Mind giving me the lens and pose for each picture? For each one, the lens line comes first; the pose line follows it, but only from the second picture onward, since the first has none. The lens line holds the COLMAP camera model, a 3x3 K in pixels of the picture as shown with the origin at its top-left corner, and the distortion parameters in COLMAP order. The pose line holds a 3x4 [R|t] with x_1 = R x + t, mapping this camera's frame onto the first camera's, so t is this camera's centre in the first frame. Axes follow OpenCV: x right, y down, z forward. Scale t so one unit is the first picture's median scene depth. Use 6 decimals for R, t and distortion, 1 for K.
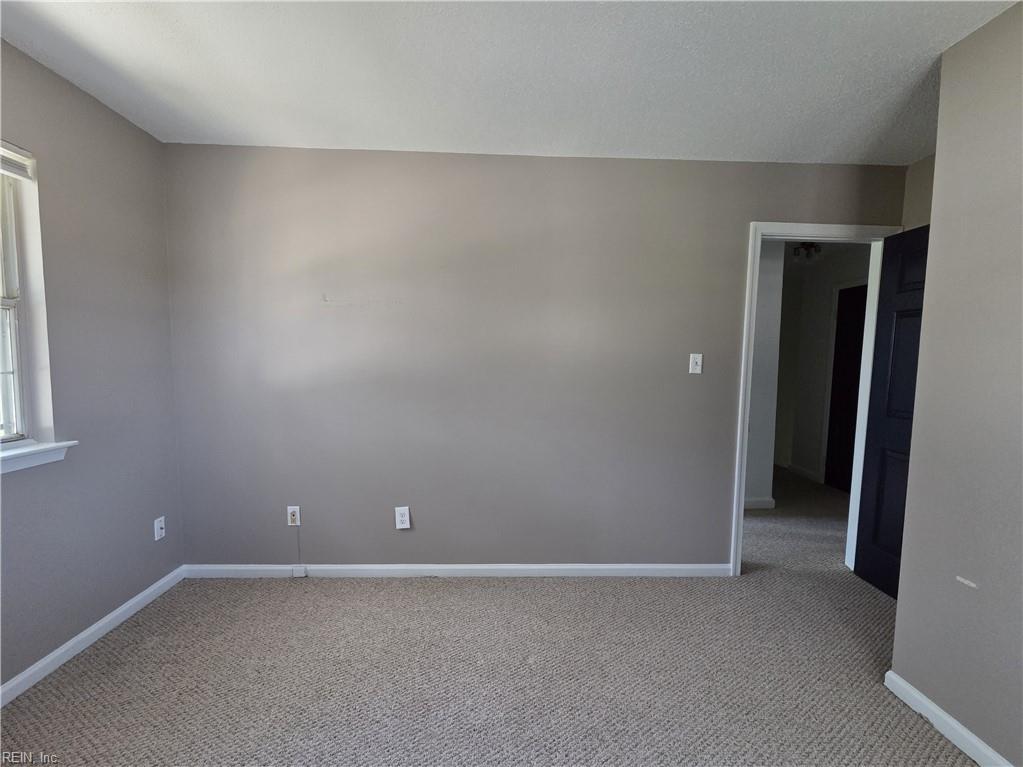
lens RADIAL K [[418.6, 0, 511.7], [0, 418.6, 389.9], [0, 0, 1]] dist [-0.001578, -0.000019]
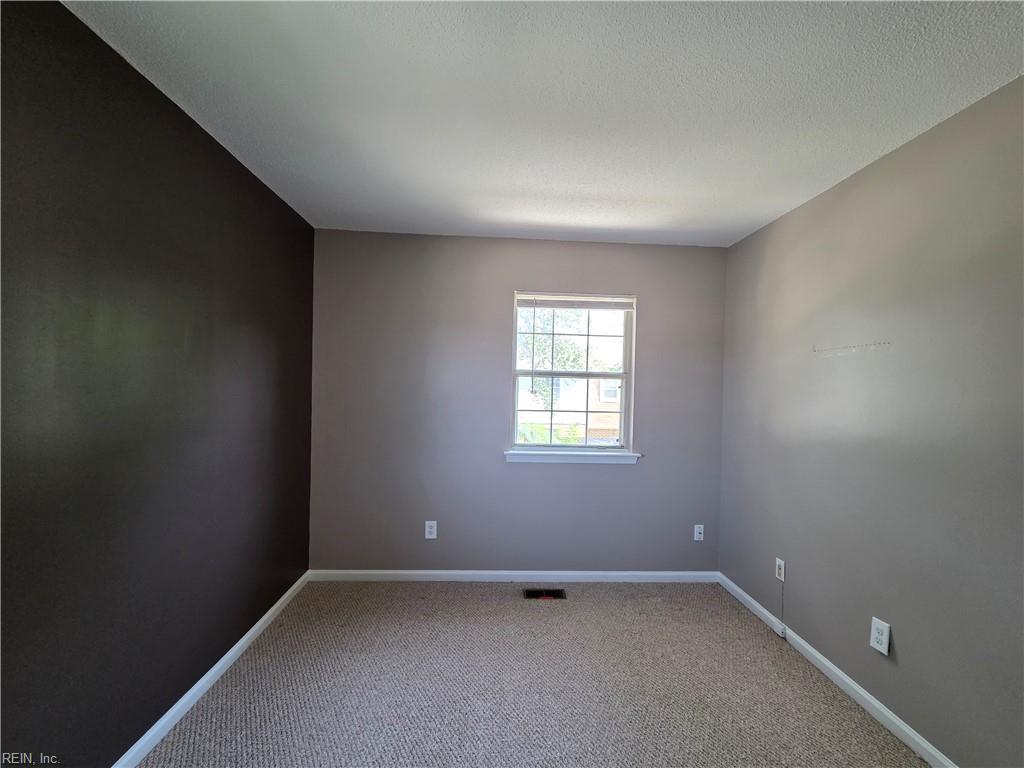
lens RADIAL K [[419.0, 0, 512.2], [0, 419.0, 390.4], [0, 0, 1]] dist [-0.001578, -0.000019]
pose [[0.013321, -0.007161, -0.999886, 0.481985], [-0.101335, 0.994816, -0.008475, -0.050355], [0.994763, 0.101436, 0.012527, 0.324128]]
